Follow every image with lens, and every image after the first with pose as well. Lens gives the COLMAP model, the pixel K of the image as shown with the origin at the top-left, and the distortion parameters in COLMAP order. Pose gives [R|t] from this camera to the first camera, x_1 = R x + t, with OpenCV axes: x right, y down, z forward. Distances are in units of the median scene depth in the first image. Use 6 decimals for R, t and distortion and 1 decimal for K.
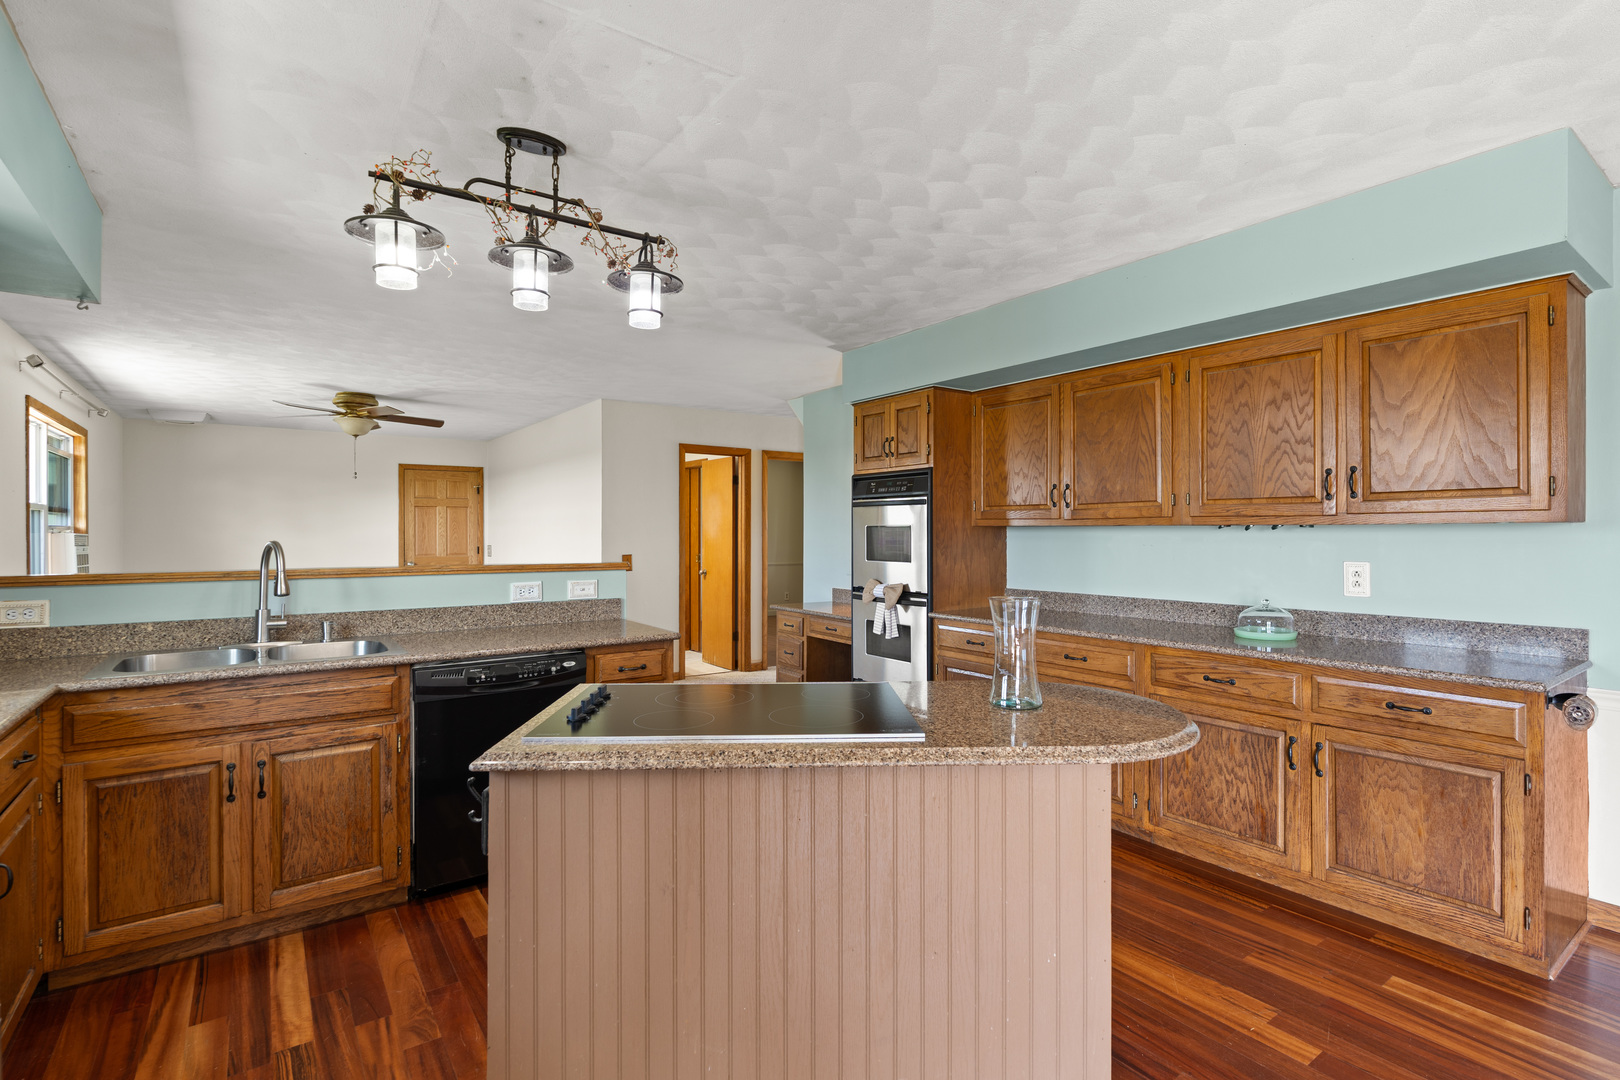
lens RADIAL K [[766.5, 0, 818.8], [0, 766.5, 531.3], [0, 0, 1]] dist [-0.002313, 0.000211]
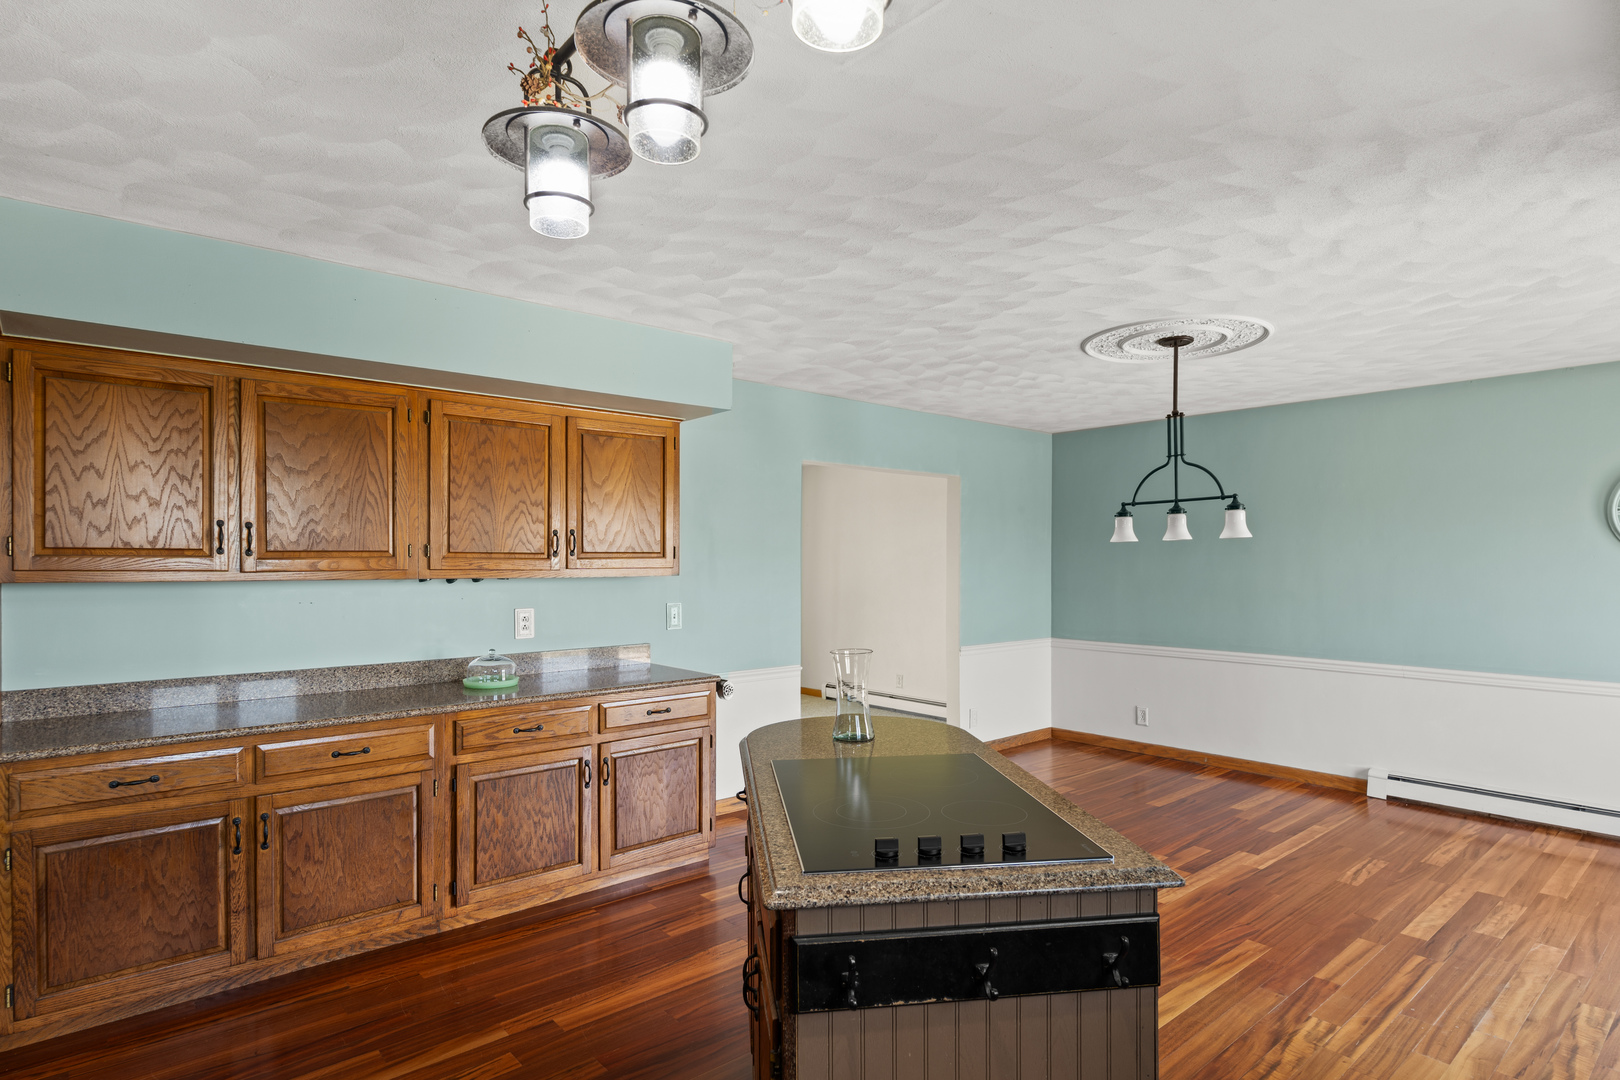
lens RADIAL K [[849.6, 0, 822.9], [0, 849.6, 561.6], [0, 0, 1]] dist [0.002239, -0.000816]
pose [[-0.087889, 0.001698, 0.996129, -0.654429], [-0.000121, 0.999999, -0.001716, -0.030756], [-0.996130, -0.000272, -0.087889, 0.694270]]
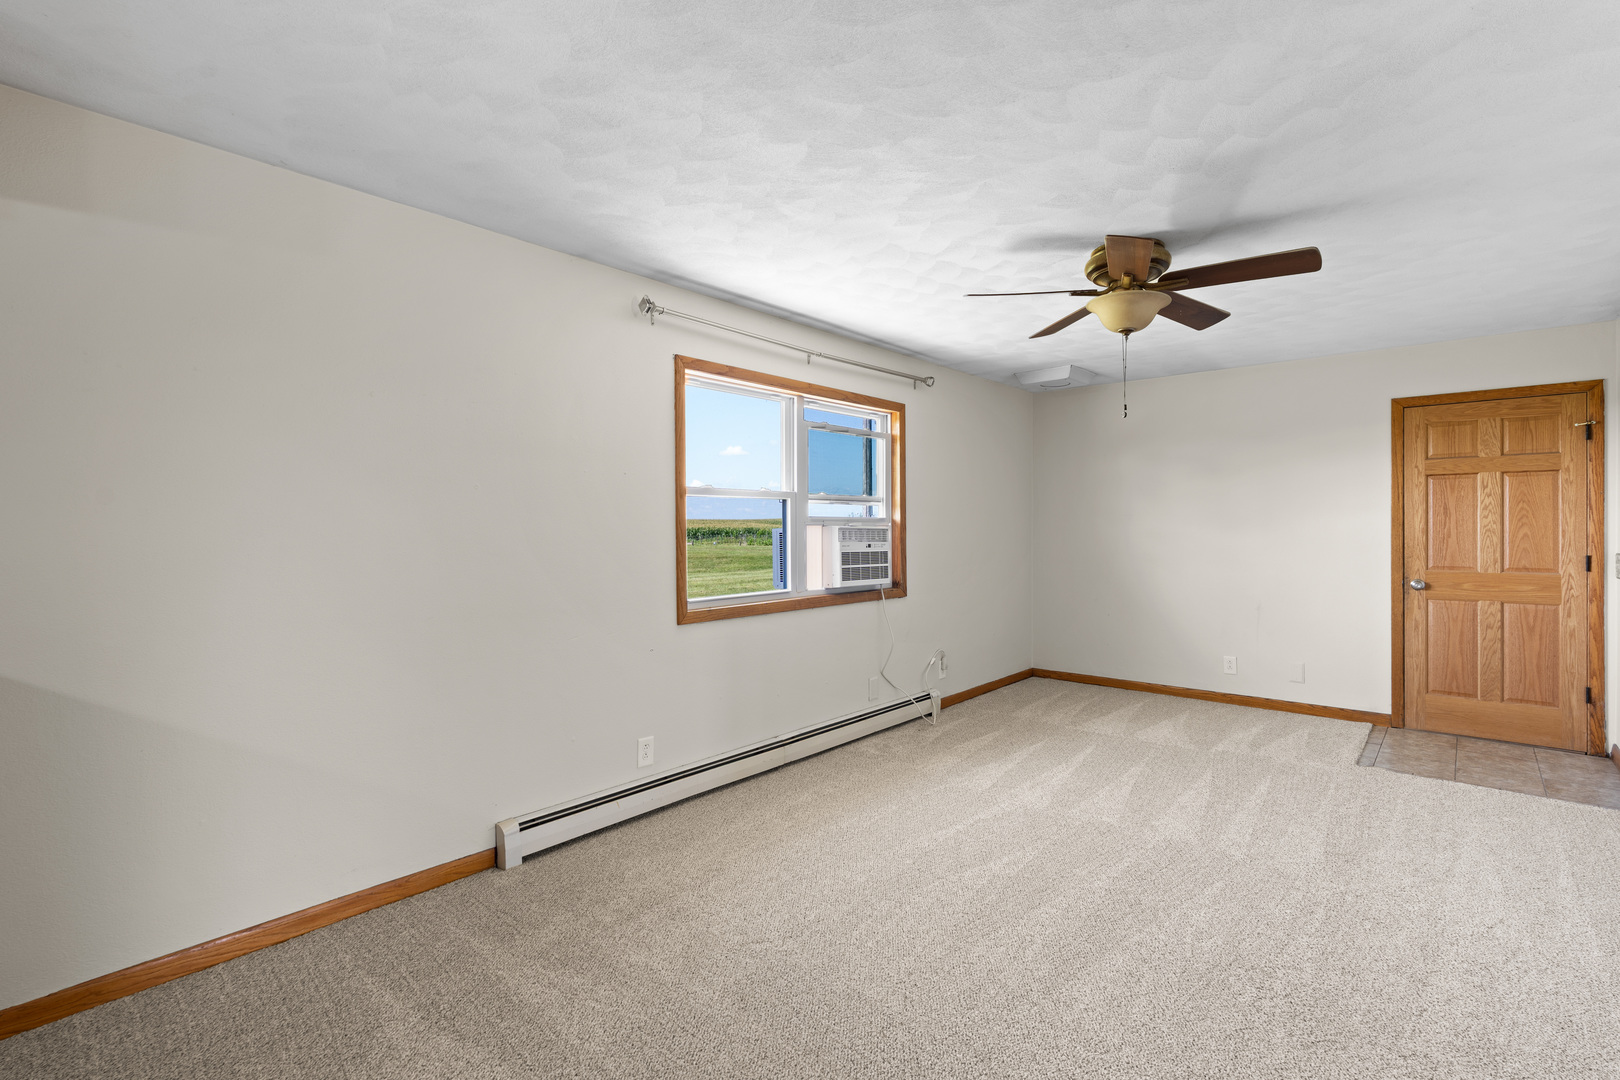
lens RADIAL K [[746.1, 0, 810.6], [0, 746.1, 534.7], [0, 0, 1]] dist [0.002769, 0.000817]
pose [[0.216422, 0.007240, -0.976273, -0.350677], [0.003018, 0.999963, 0.008084, 0.008129], [0.976295, -0.004696, 0.216392, 1.430941]]
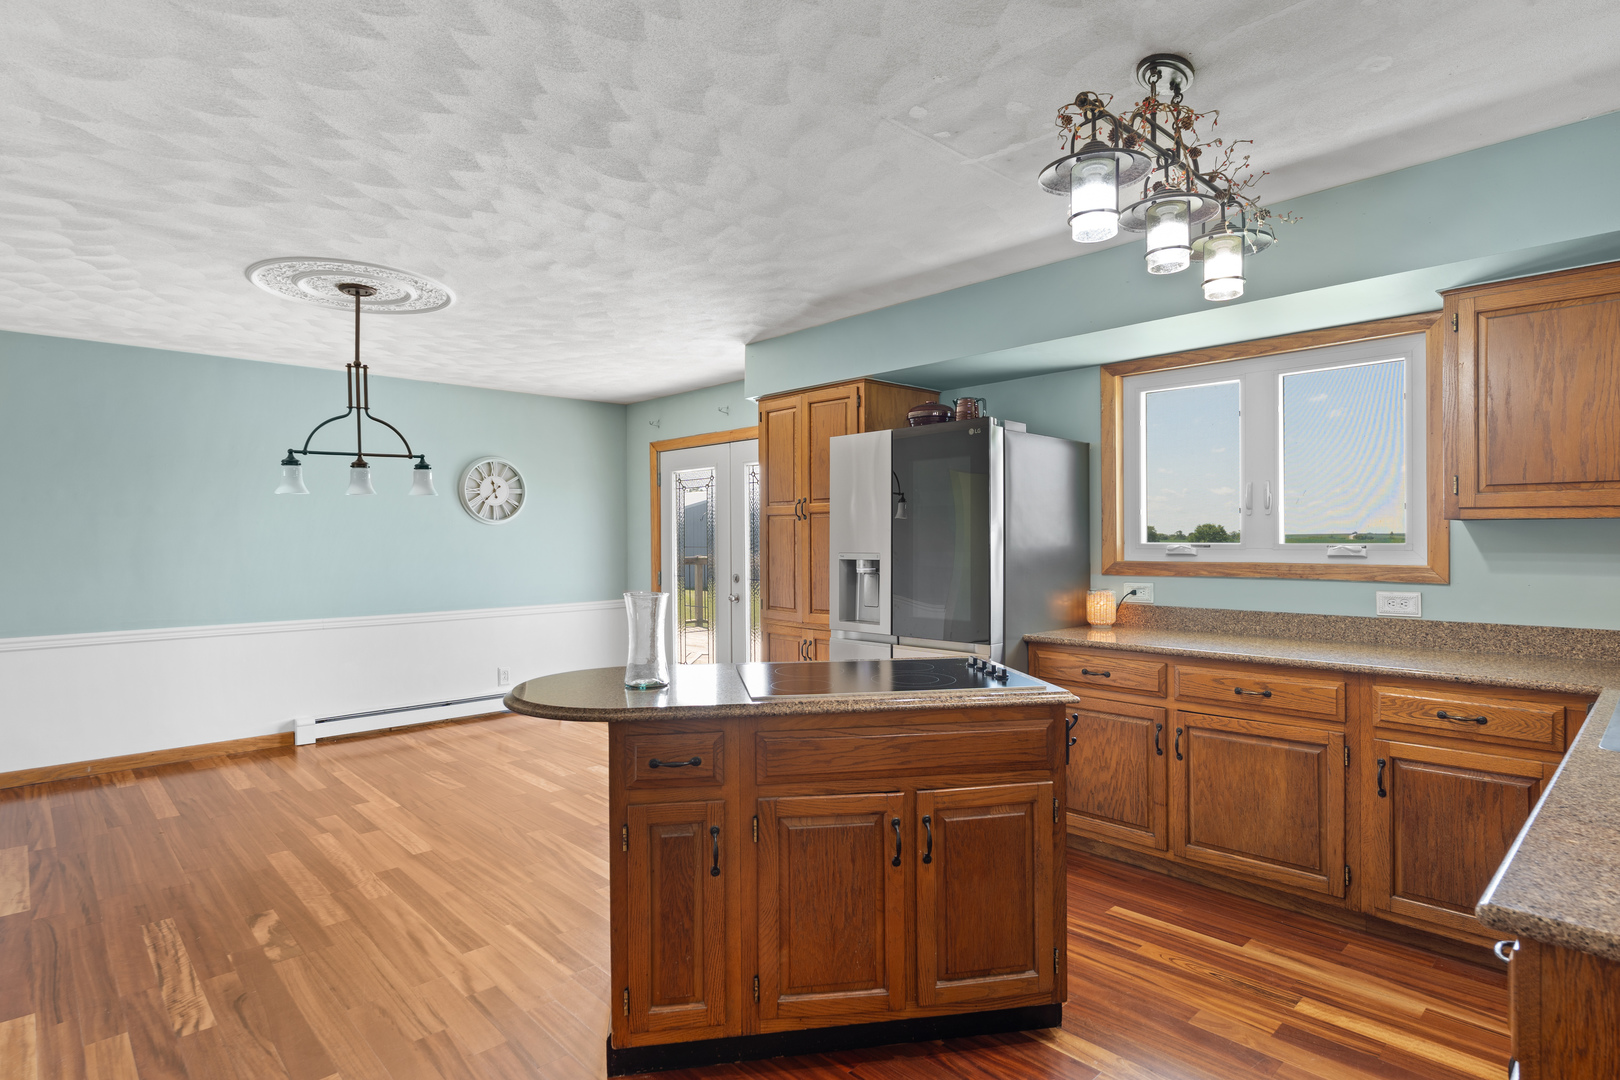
lens RADIAL K [[849.6, 0, 801.6], [0, 849.6, 540.7], [0, 0, 1]] dist [0.002239, -0.000816]
pose [[-0.992675, 0.008334, -0.120528, 0.103404], [0.007735, 0.999955, 0.005438, 0.000026], [0.120568, 0.004466, -0.992695, 1.379705]]
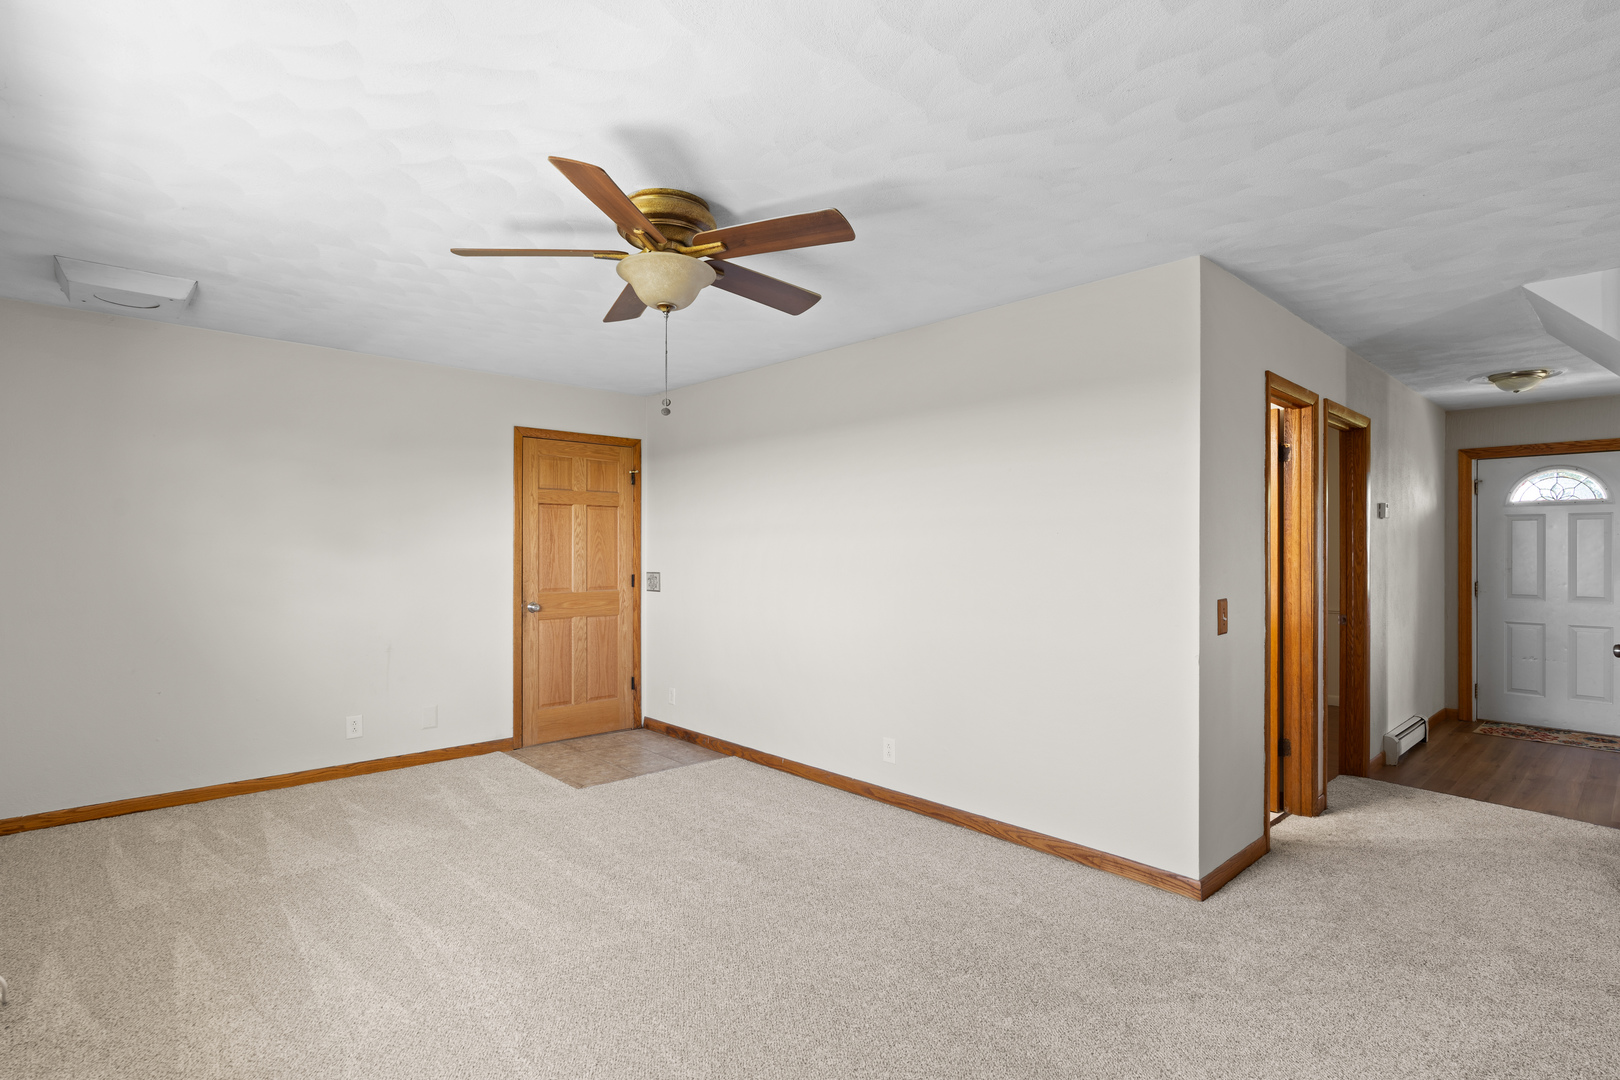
lens RADIAL K [[796.7, 0, 817.8], [0, 796.7, 550.4], [0, 0, 1]] dist [-0.004200, -0.001293]
pose [[0.992066, -0.001149, 0.125715, -1.200135], [0.001227, 0.999999, -0.000545, 0.006332], [-0.125714, 0.000695, 0.992066, 1.194779]]
